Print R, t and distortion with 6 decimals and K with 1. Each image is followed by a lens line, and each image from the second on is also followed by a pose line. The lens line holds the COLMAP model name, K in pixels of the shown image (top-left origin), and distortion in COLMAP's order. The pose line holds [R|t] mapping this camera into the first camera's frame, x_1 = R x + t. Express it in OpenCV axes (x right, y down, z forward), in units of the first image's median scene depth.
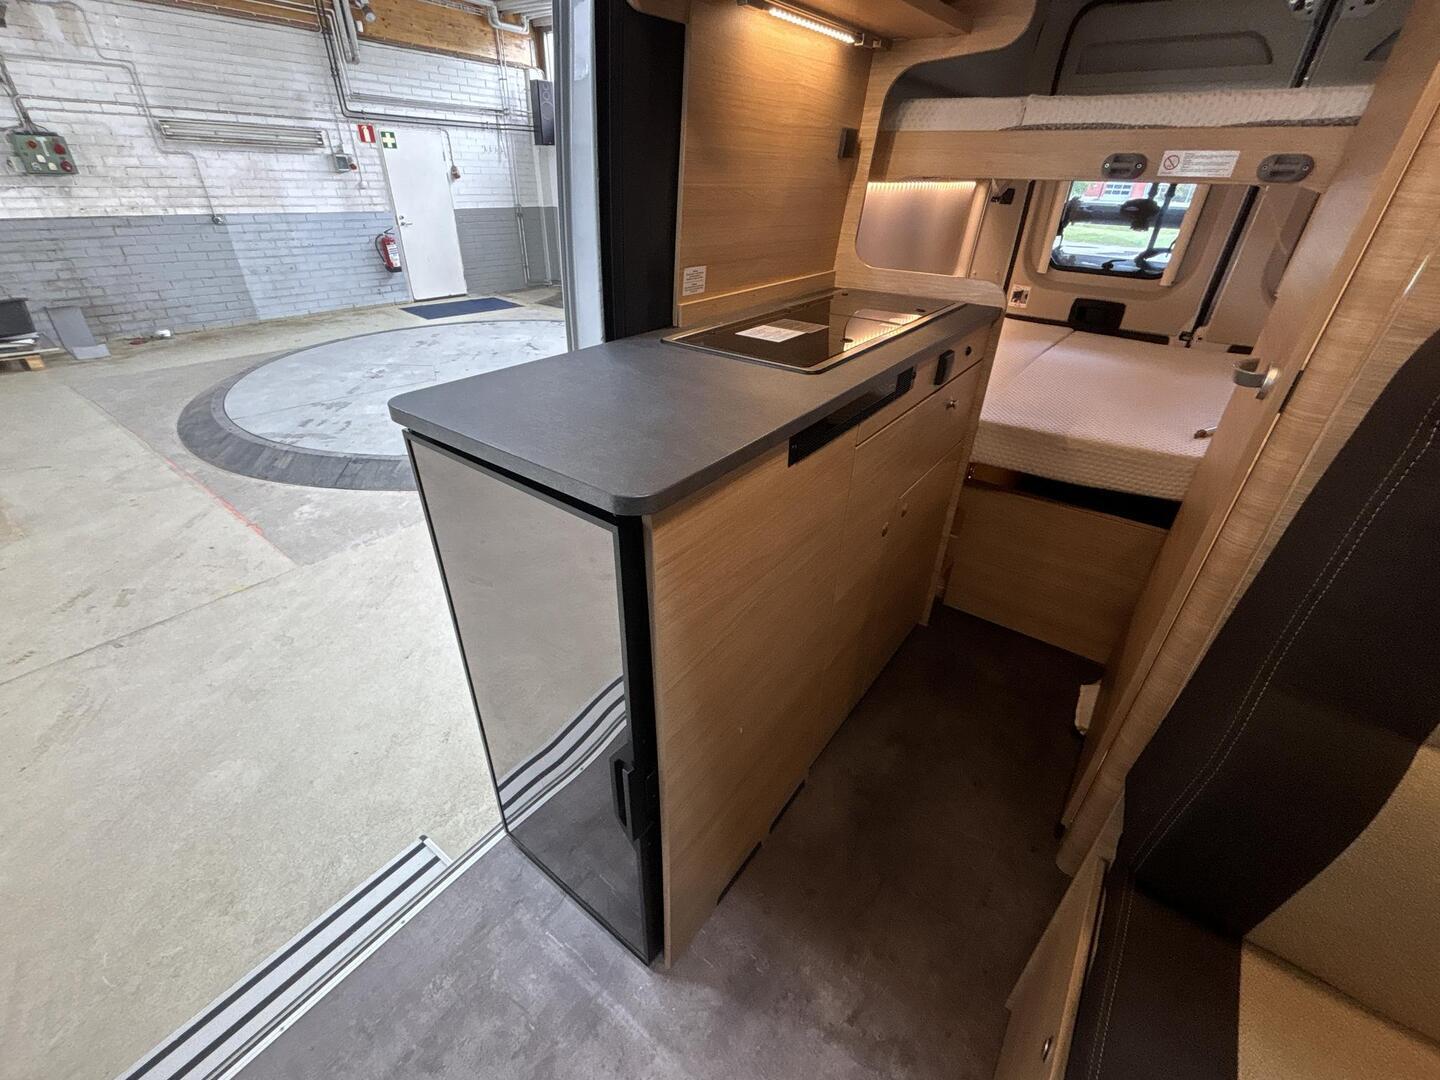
lens RADIAL K [[615.5, 0, 720.0], [0, 615.5, 540.0], [0, 0, 1]] dist [0.000112, 0.000782]
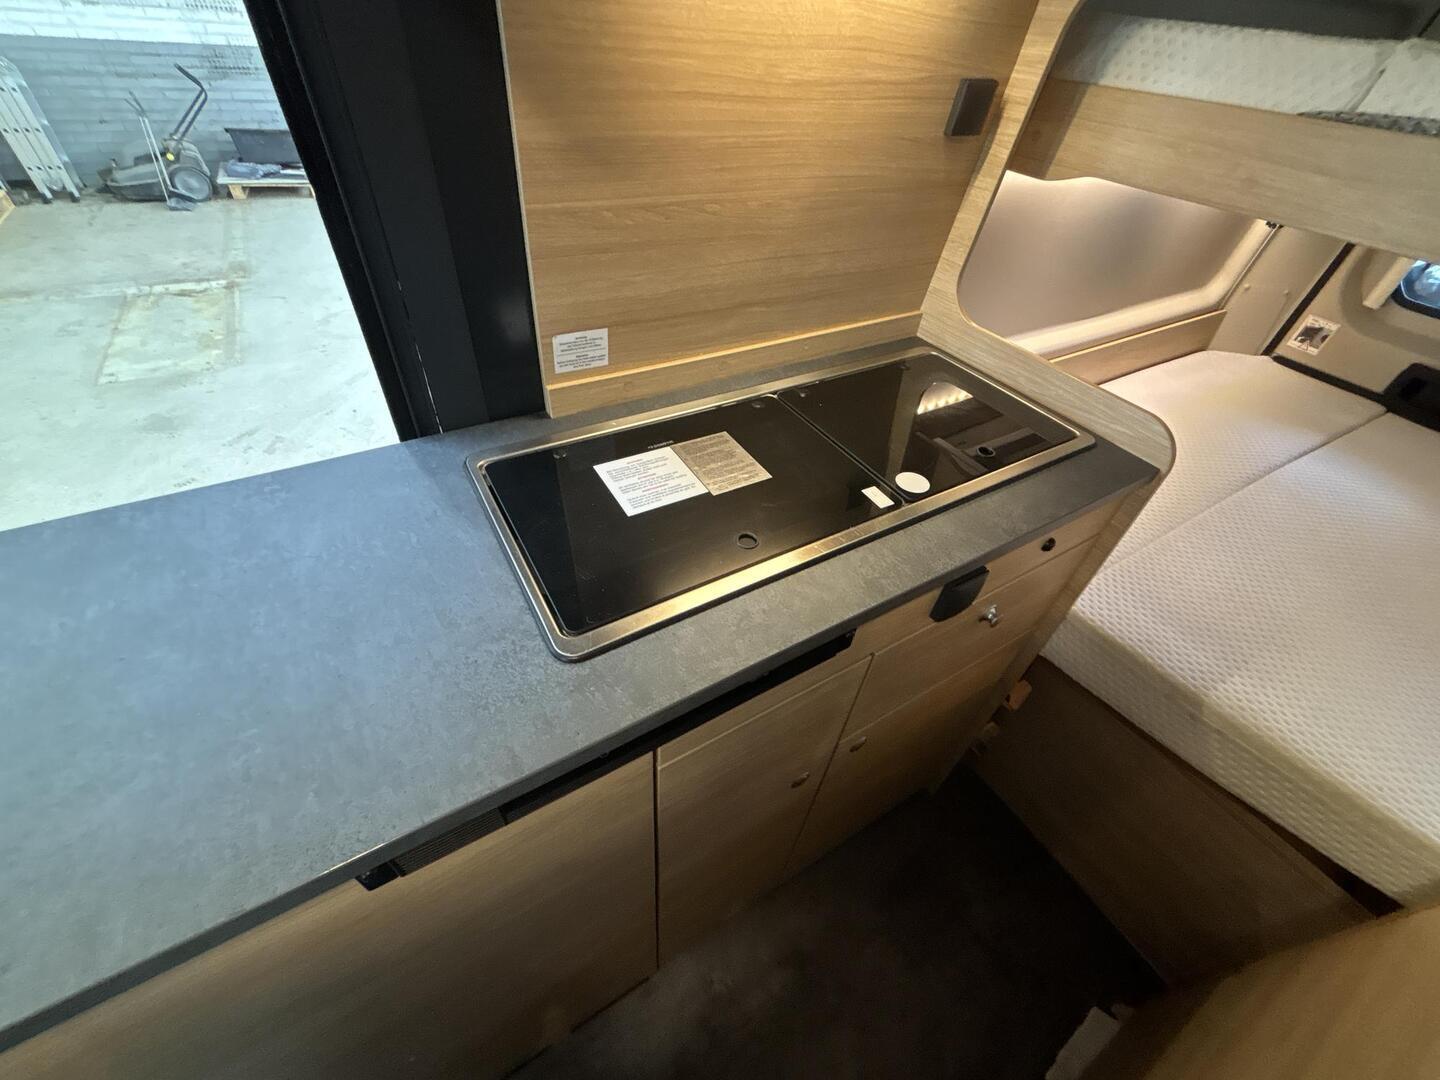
lens RADIAL K [[580.4, 0, 719.3], [0, 580.4, 537.3], [0, 0, 1]] dist [-0.001116, 0.000471]
pose [[0.921531, 0.292803, -0.255043, 0.240613], [-0.240090, 0.945864, 0.218399, -0.333051], [0.305184, -0.140028, 0.941942, 0.380098]]
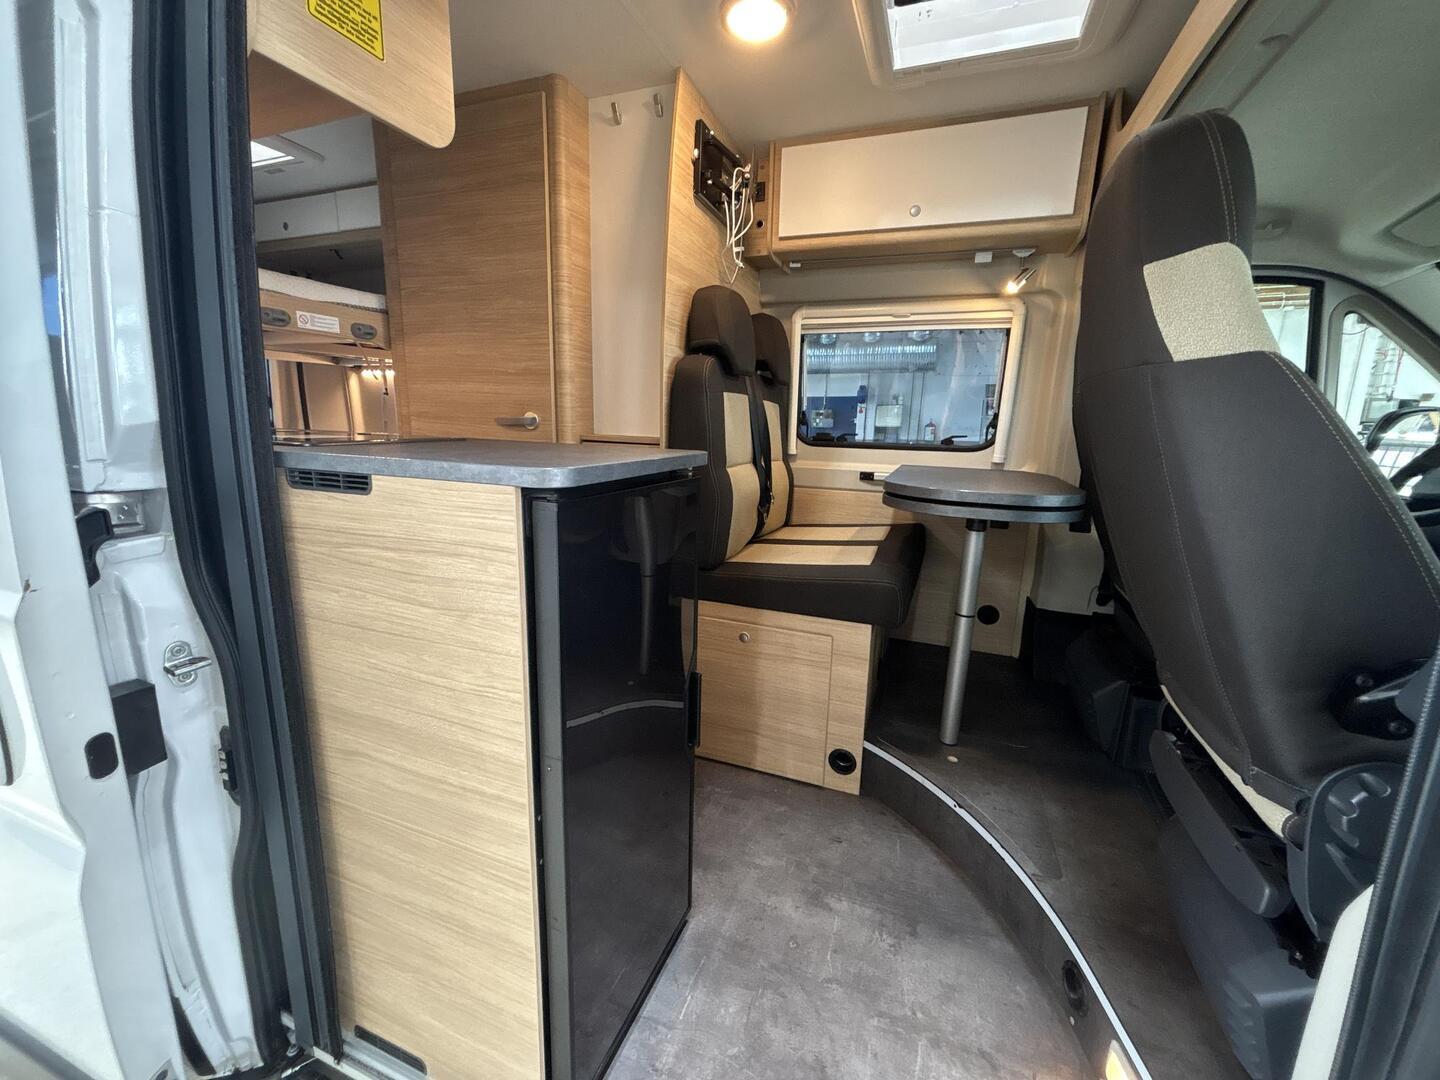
lens RADIAL K [[580.4, 0, 719.3], [0, 580.4, 537.3], [0, 0, 1]] dist [-0.001116, 0.000471]
pose [[-0.262365, -0.224117, 0.938582, -0.738367], [0.471106, 0.819113, 0.327280, -0.162992], [-0.842154, 0.528039, -0.109324, 0.517850]]
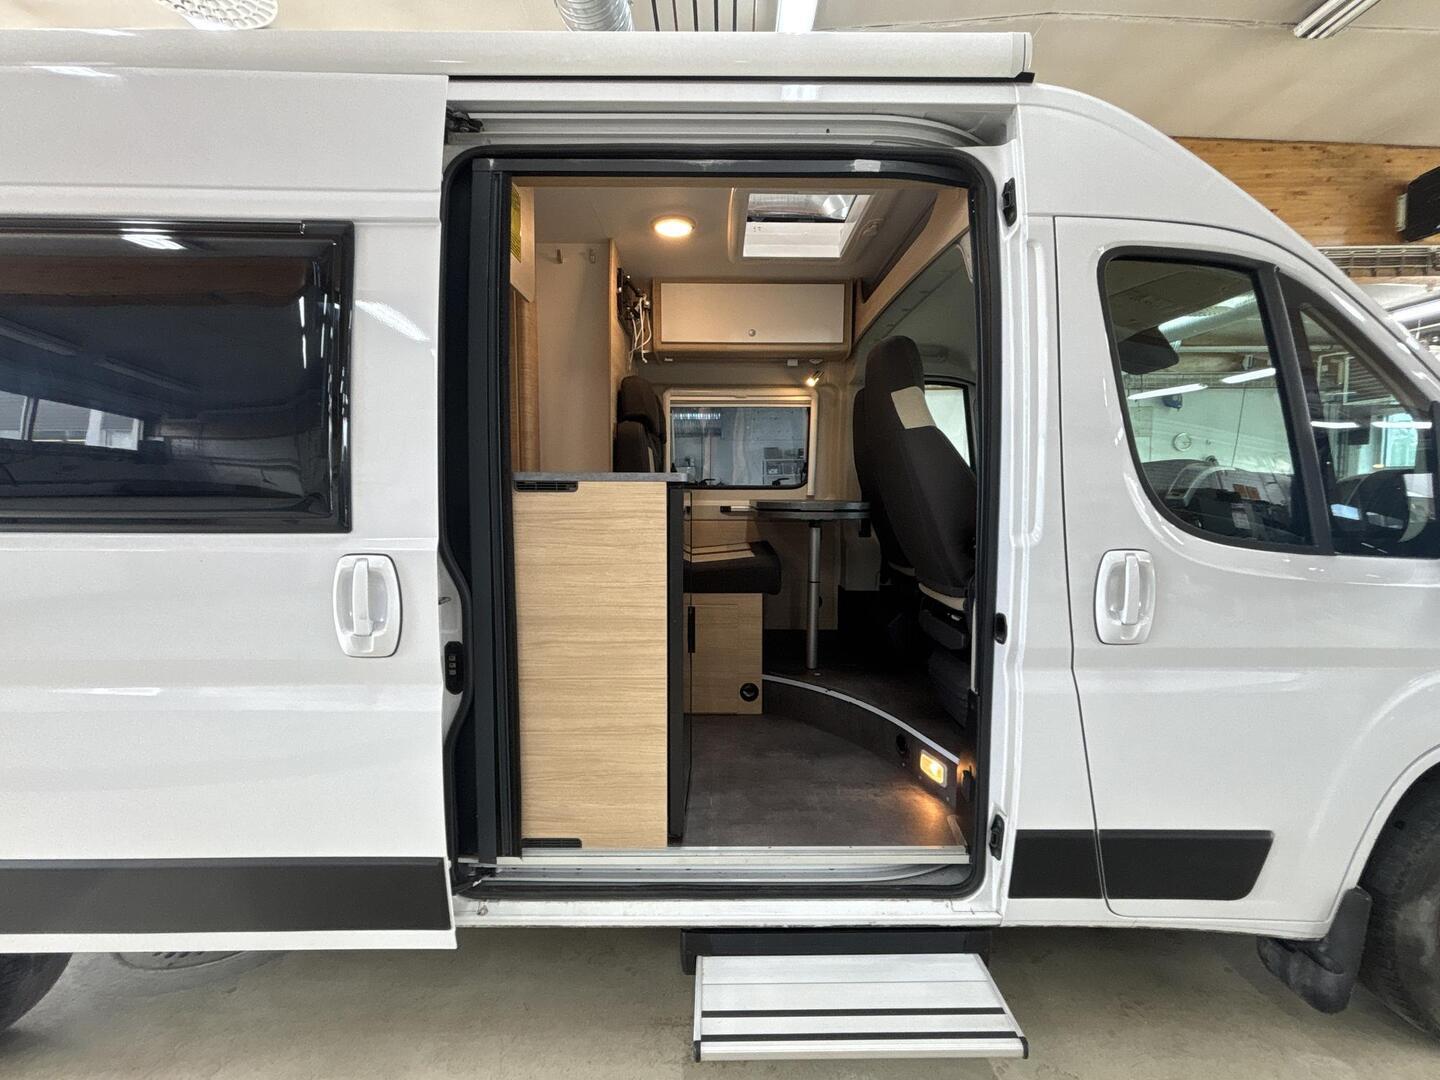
lens RADIAL K [[630.3, 0, 720.0], [0, 630.3, 540.0], [0, 0, 1]] dist [0.027366, 0.000008]
pose [[-0.594589, -0.090249, 0.798949, -1.178994], [0.402536, 0.826767, 0.392964, -0.418741], [-0.696009, 0.555258, -0.455258, 1.046031]]
